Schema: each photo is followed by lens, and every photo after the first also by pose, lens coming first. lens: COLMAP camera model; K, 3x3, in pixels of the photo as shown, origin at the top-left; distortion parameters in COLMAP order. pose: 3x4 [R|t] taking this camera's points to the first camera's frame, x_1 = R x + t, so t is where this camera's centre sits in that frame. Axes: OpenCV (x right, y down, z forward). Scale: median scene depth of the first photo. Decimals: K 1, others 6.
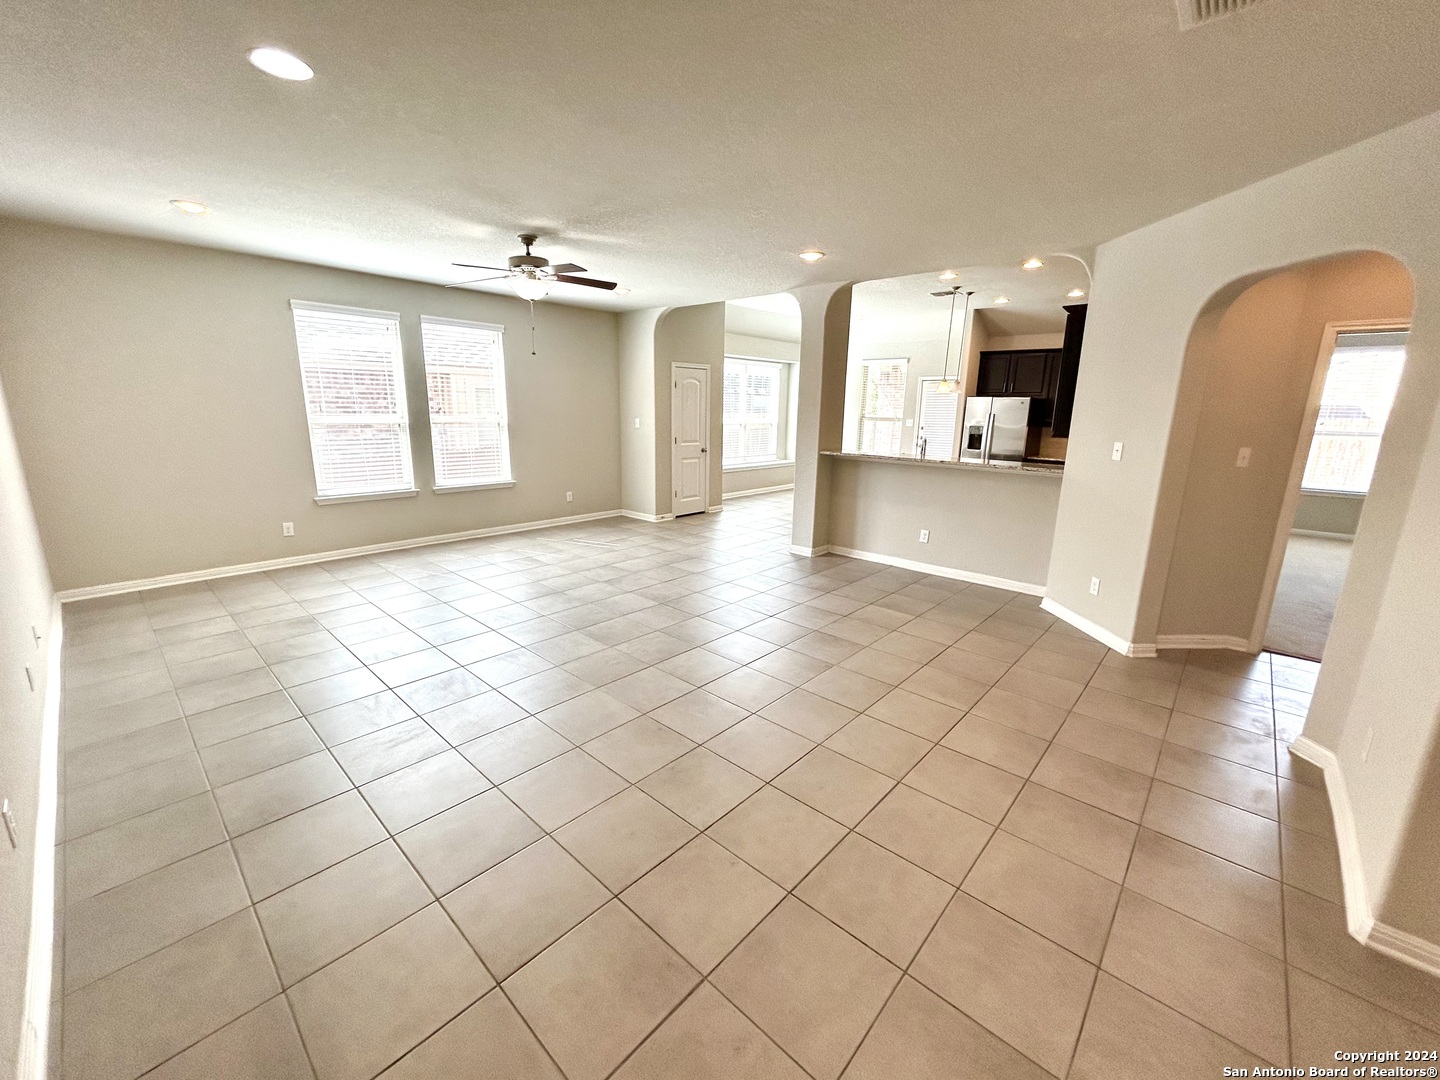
lens RADIAL K [[578.3, 0, 719.1], [0, 578.3, 537.0], [0, 0, 1]] dist [-0.004546, 0.003352]
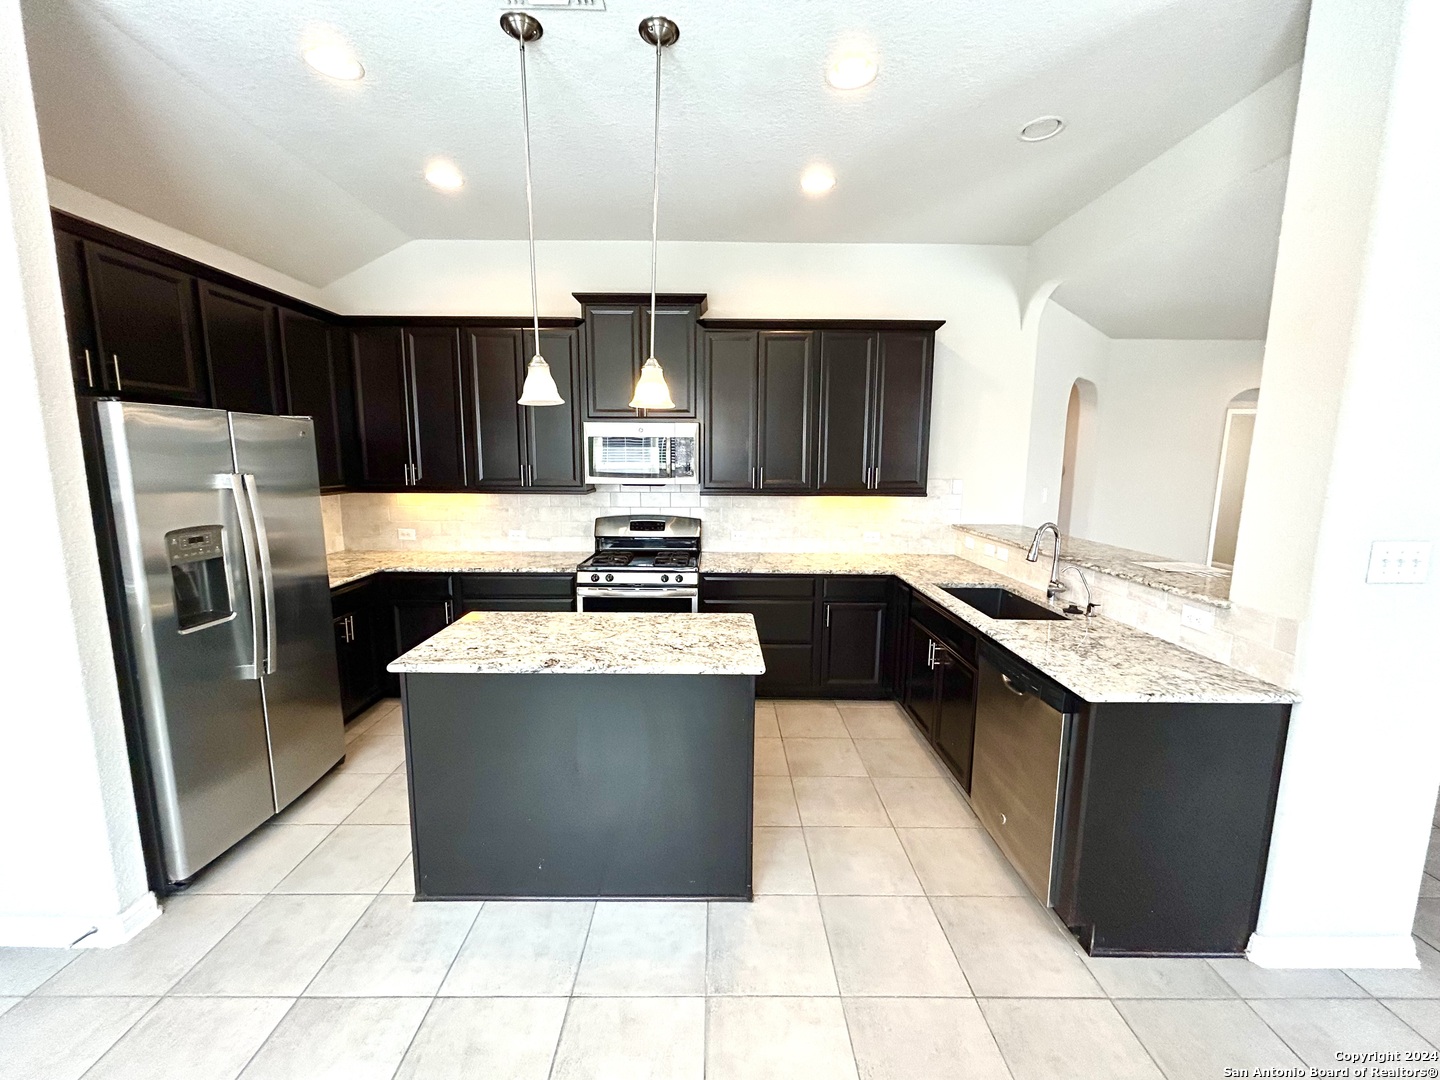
lens RADIAL K [[578.3, 0, 719.1], [0, 578.3, 537.0], [0, 0, 1]] dist [-0.004546, 0.003352]
pose [[-0.678315, -0.125097, 0.724044, 0.182961], [0.144201, 0.943573, 0.298120, -0.328930], [-0.720482, 0.306627, -0.622001, 1.434019]]
